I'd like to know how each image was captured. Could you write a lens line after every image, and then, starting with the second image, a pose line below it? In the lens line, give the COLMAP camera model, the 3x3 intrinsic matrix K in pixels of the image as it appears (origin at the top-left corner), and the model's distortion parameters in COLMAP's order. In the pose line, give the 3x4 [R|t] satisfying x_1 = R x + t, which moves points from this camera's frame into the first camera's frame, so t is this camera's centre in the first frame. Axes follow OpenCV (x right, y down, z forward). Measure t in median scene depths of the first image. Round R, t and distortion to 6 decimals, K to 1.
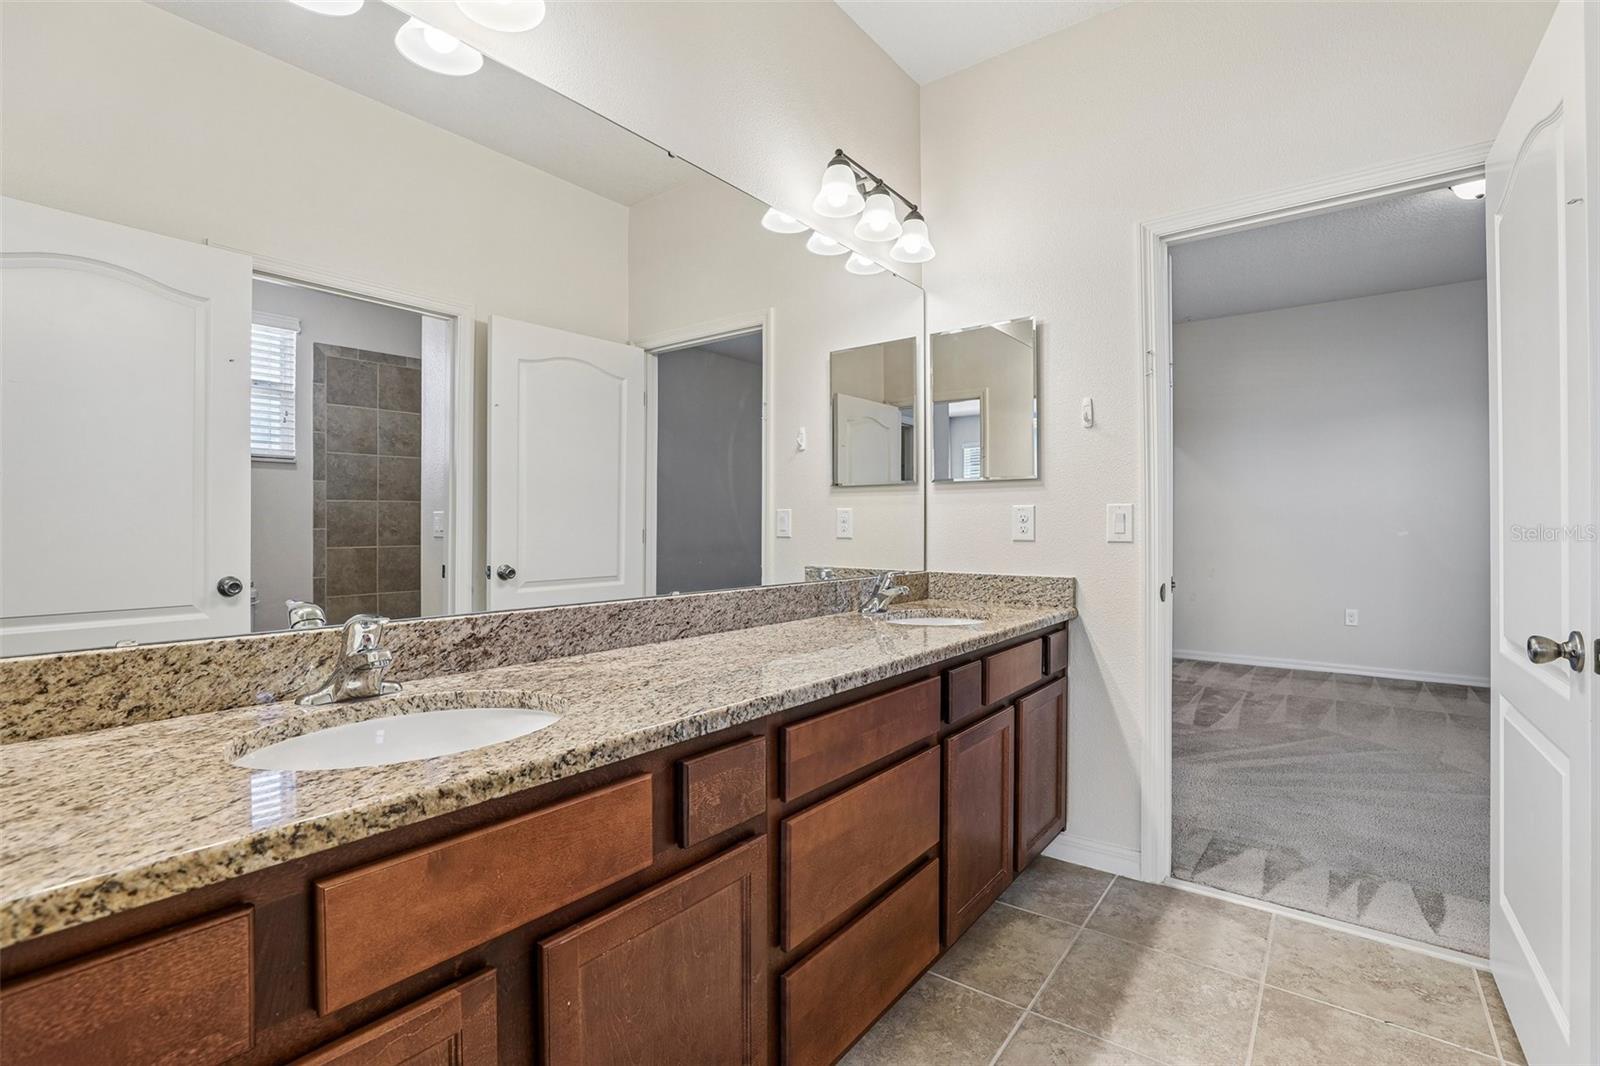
lens RADIAL K [[728.4, 0, 795.5], [0, 728.4, 522.2], [0, 0, 1]] dist [-0.044295, 0.012691]
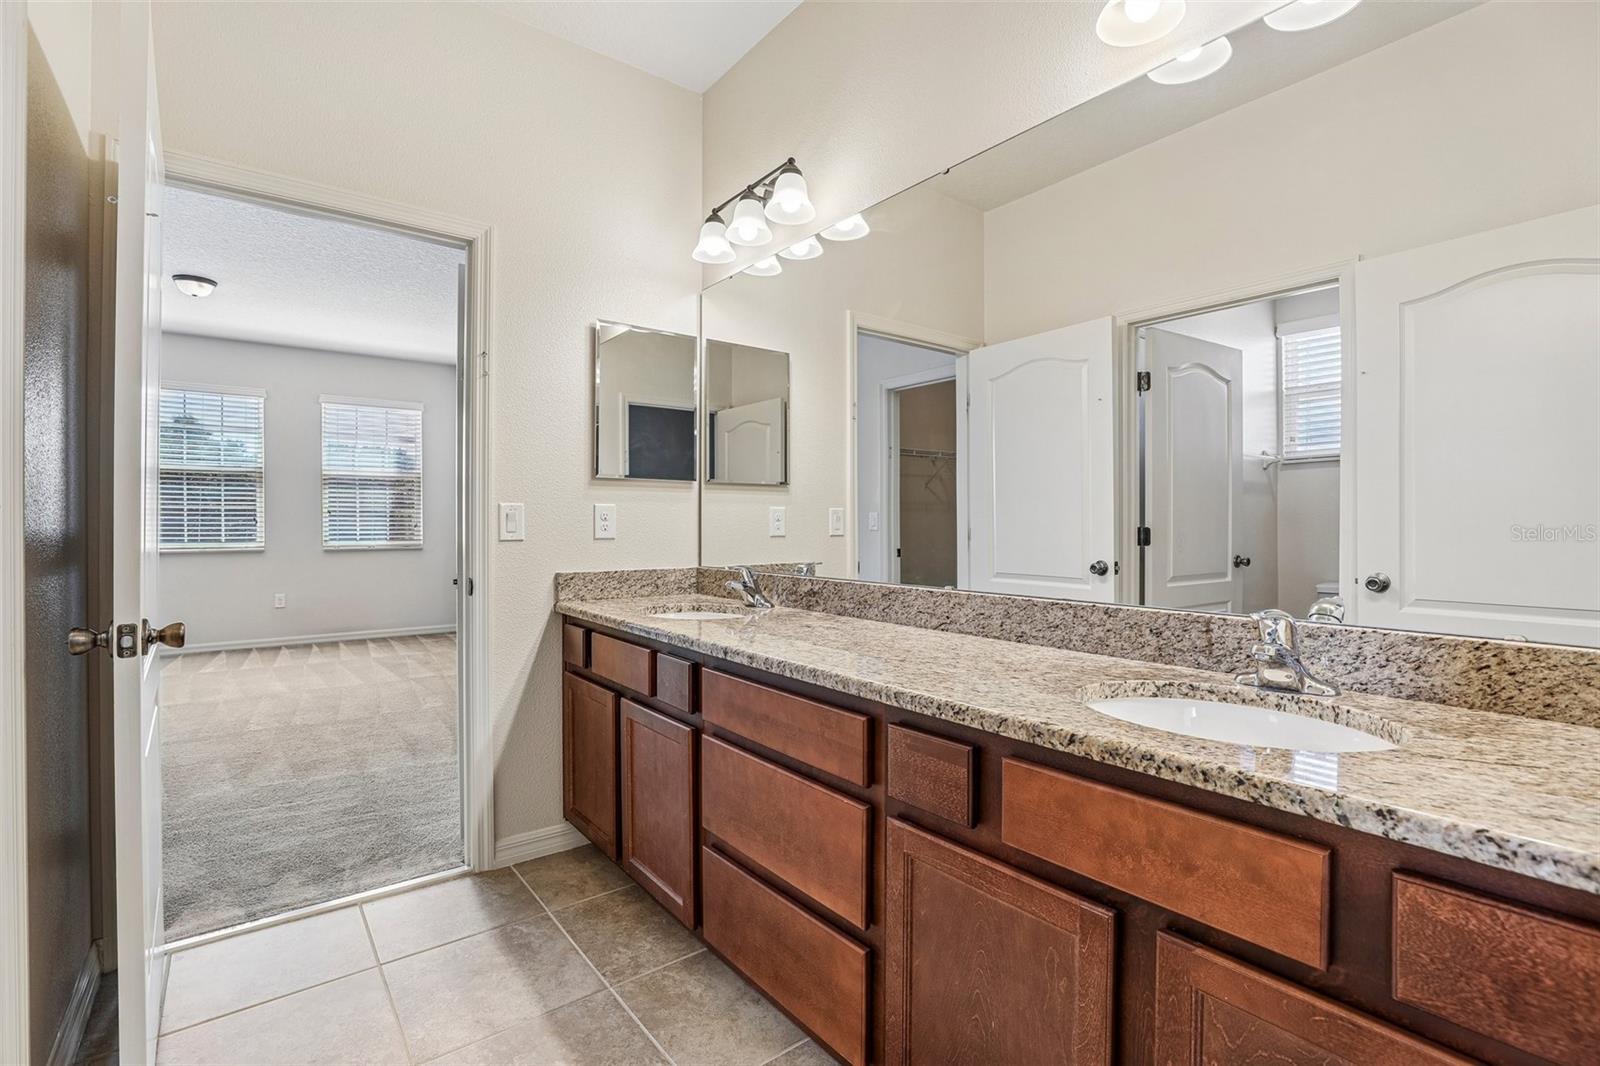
lens RADIAL K [[728.4, 0, 797.5], [0, 728.4, 536.2], [0, 0, 1]] dist [-0.044295, 0.012691]
pose [[-0.242558, 0.016523, -0.969996, 1.045304], [0.007573, 0.999857, 0.015138, 0.007323], [0.970107, -0.003674, -0.242649, 1.213159]]
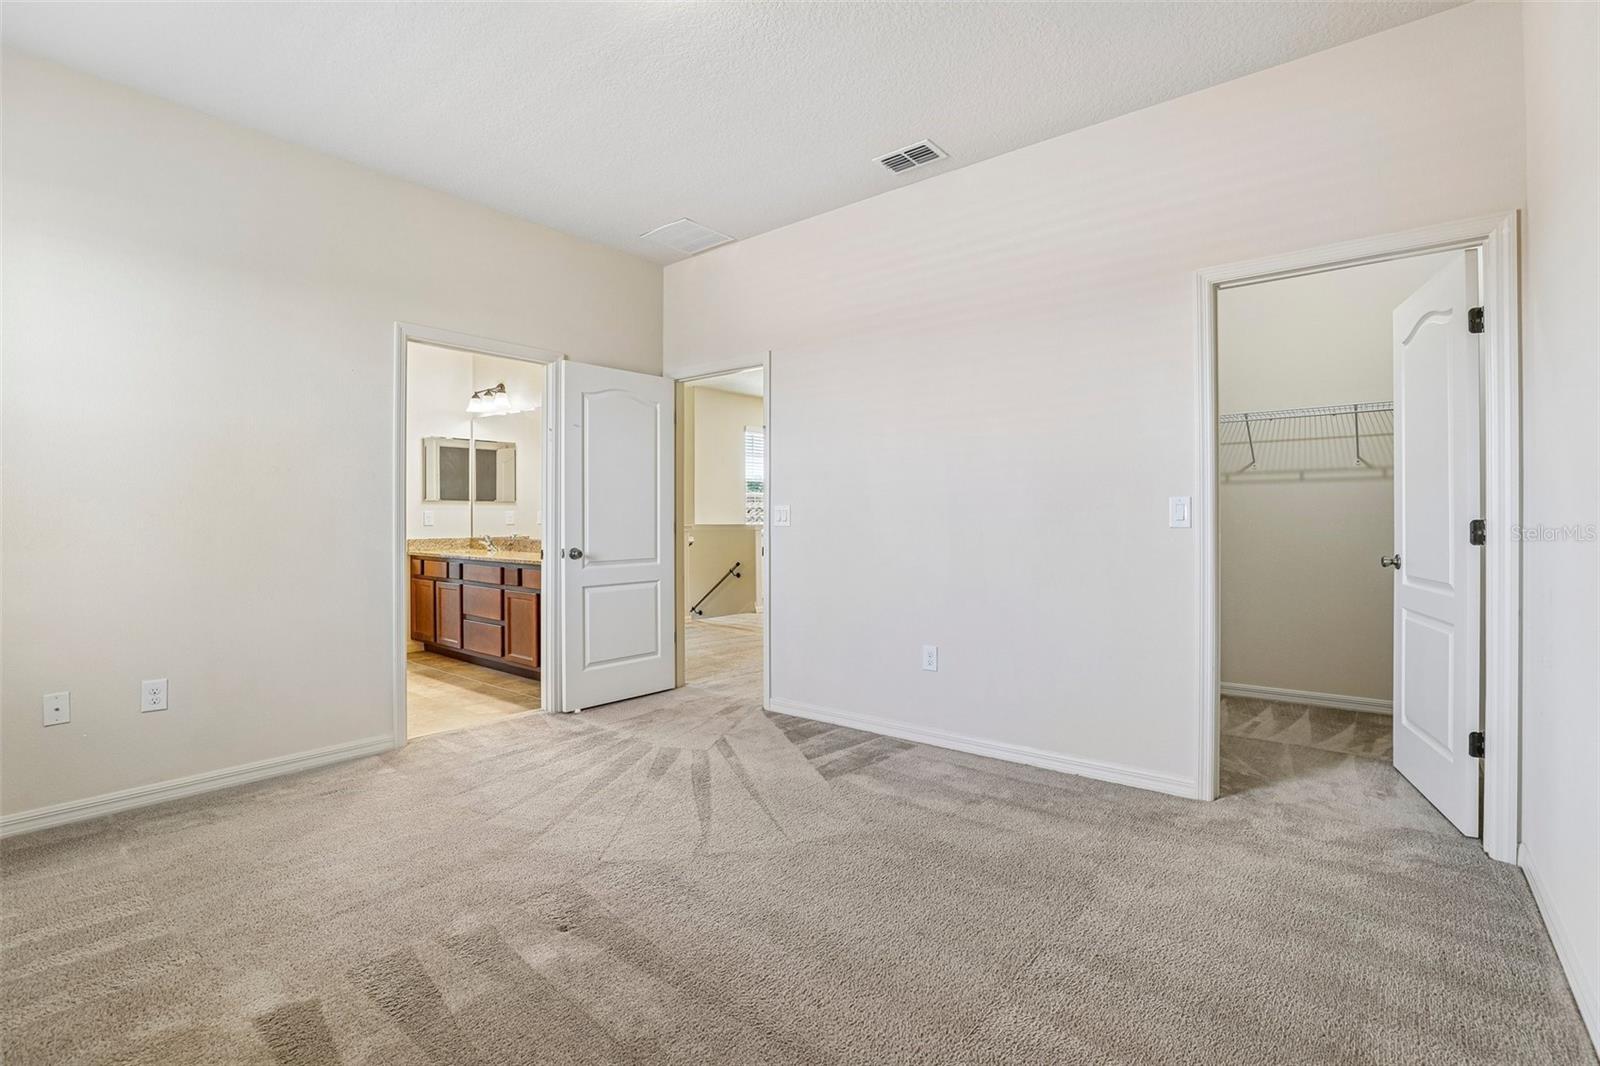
lens RADIAL K [[728.4, 0, 799.1], [0, 728.4, 519.6], [0, 0, 1]] dist [-0.044295, 0.012691]
pose [[-0.013436, 0.005618, -0.999894, 3.593854], [0.011343, 0.999921, 0.005465, 0.004947], [0.999845, -0.011269, -0.013499, 2.535138]]
